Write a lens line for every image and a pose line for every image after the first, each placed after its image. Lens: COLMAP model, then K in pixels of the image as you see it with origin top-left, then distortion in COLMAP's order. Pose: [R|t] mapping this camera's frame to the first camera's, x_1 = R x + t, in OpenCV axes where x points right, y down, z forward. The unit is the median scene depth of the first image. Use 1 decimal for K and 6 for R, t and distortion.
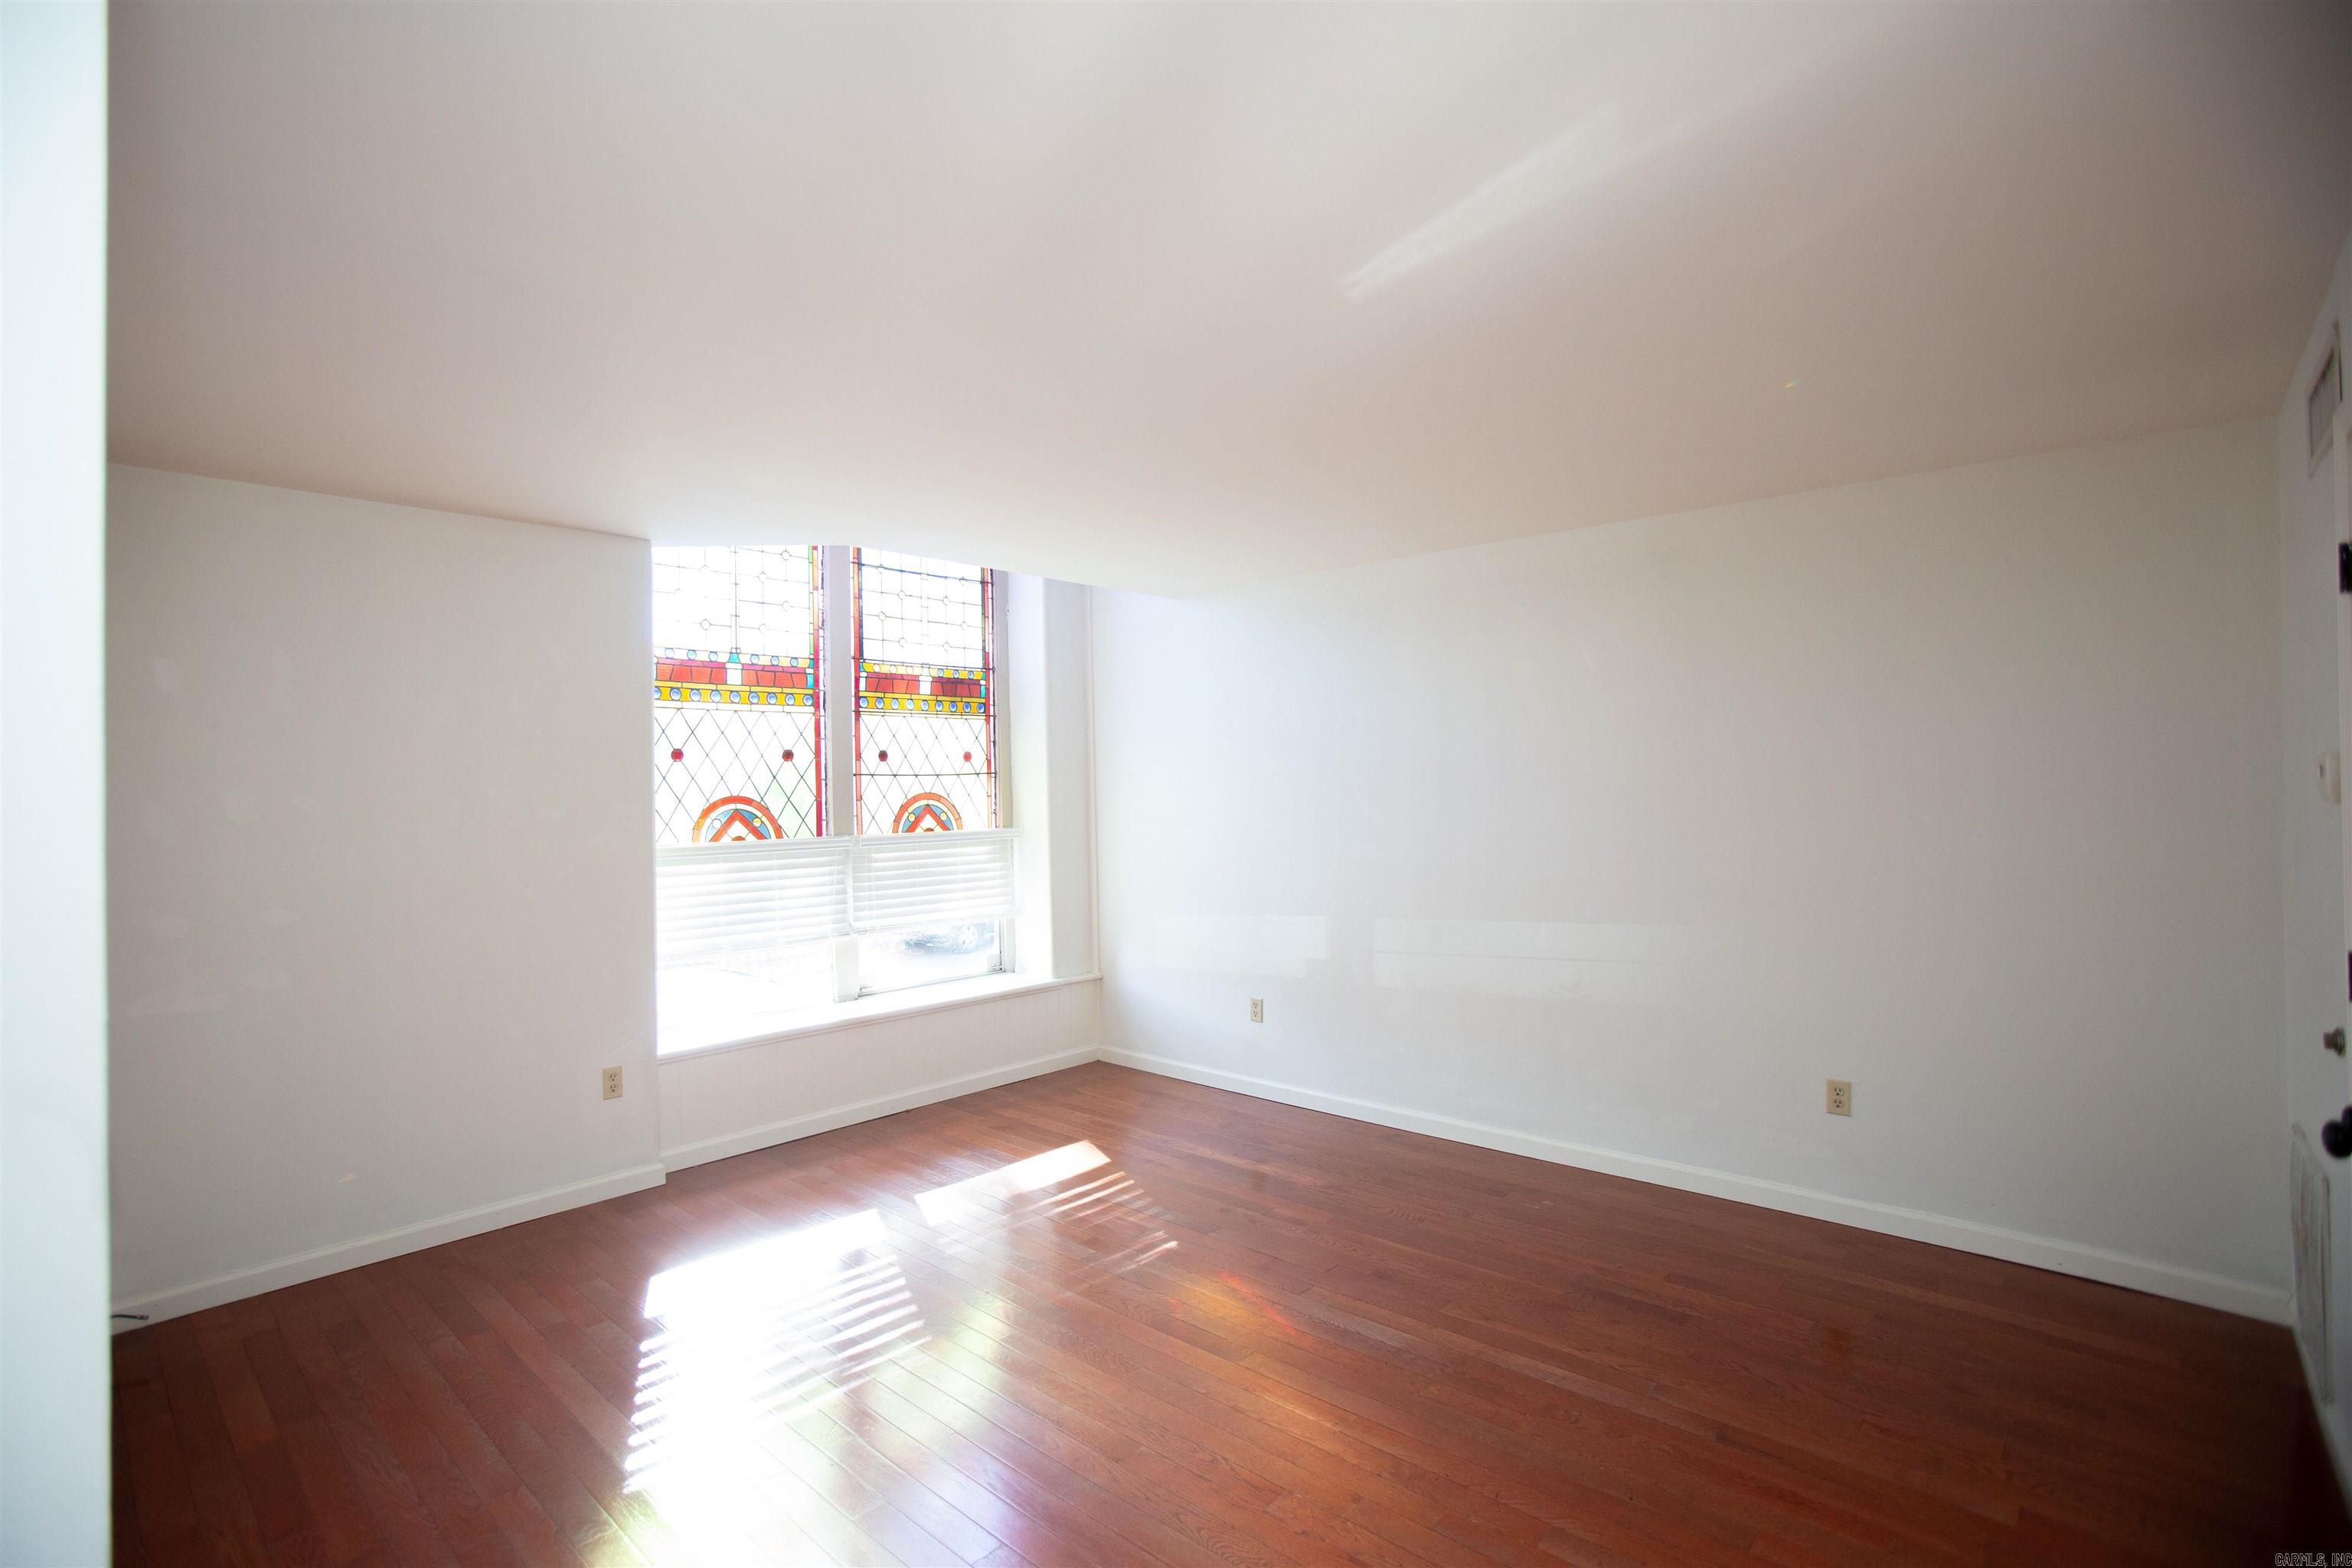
lens RADIAL K [[1098.2, 0, 1131.3], [0, 1098.2, 778.0], [0, 0, 1]] dist [-0.078390, 0.034785]
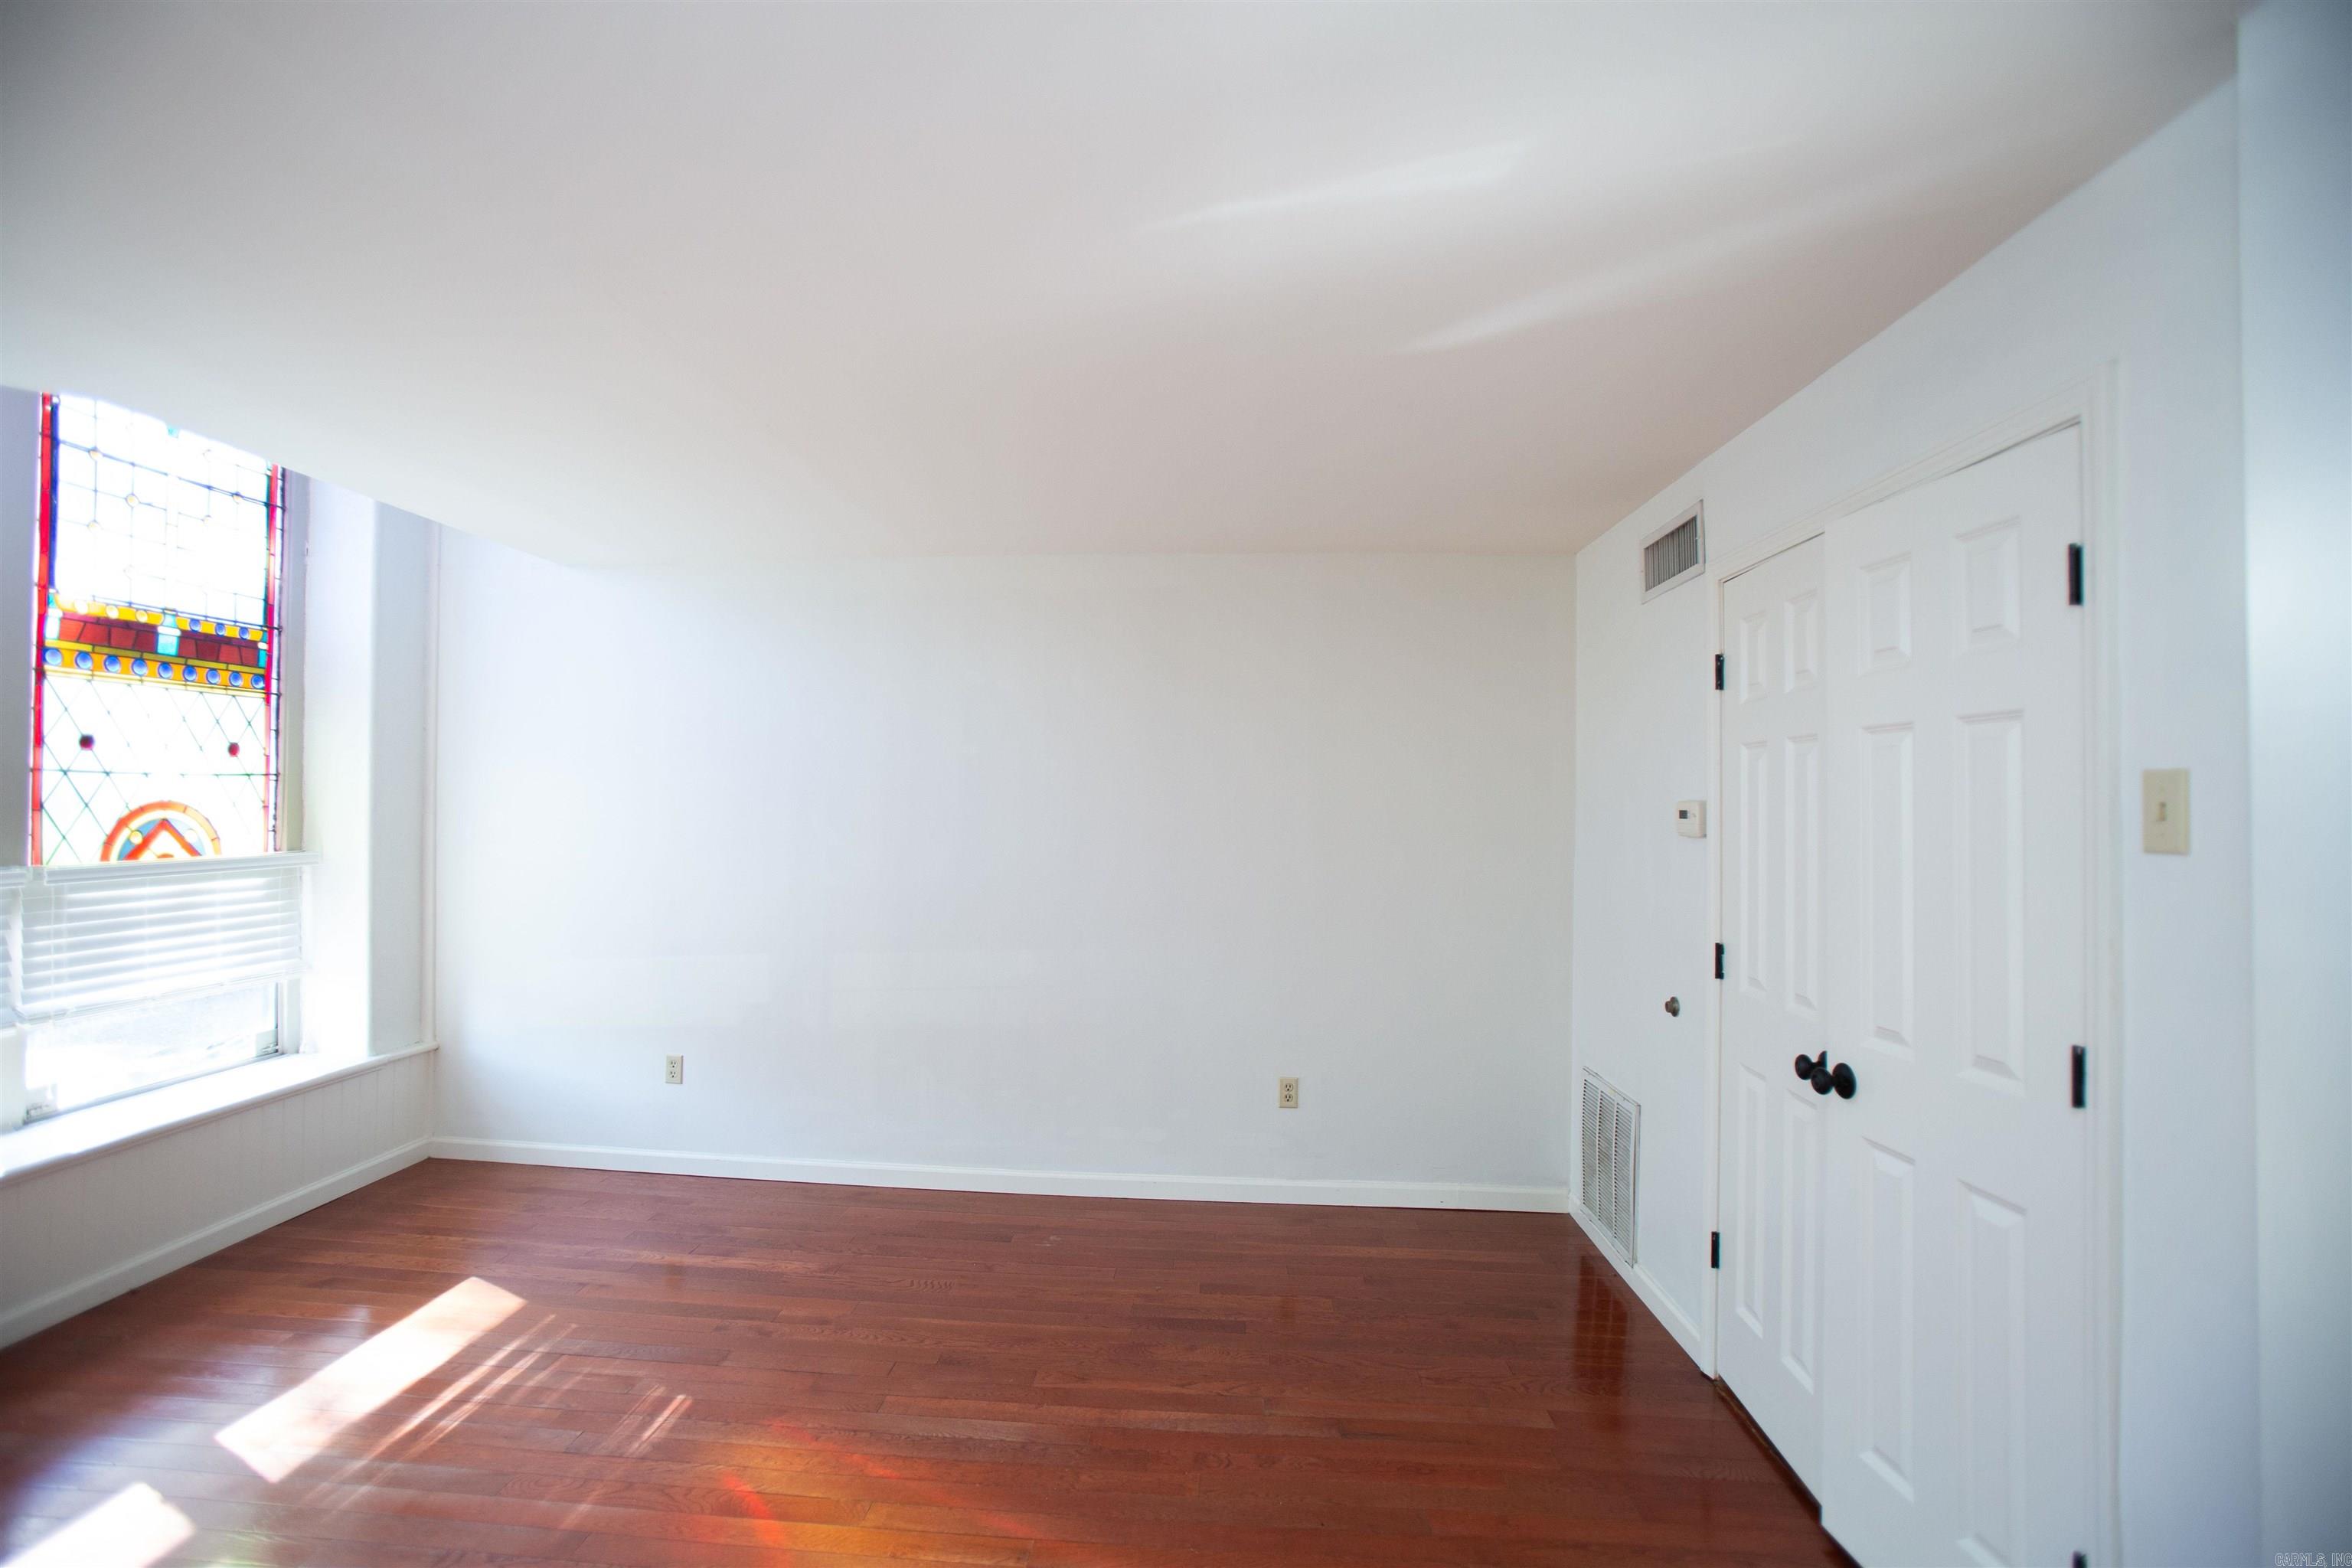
lens RADIAL K [[1103.6, 0, 1130.5], [0, 1103.6, 777.5], [0, 0, 1]] dist [-0.071129, 0.028295]
pose [[0.780944, 0.037396, 0.623481, -0.139554], [-0.027403, 0.999296, -0.025614, -0.000054], [-0.624000, 0.002918, 0.781419, 0.130347]]
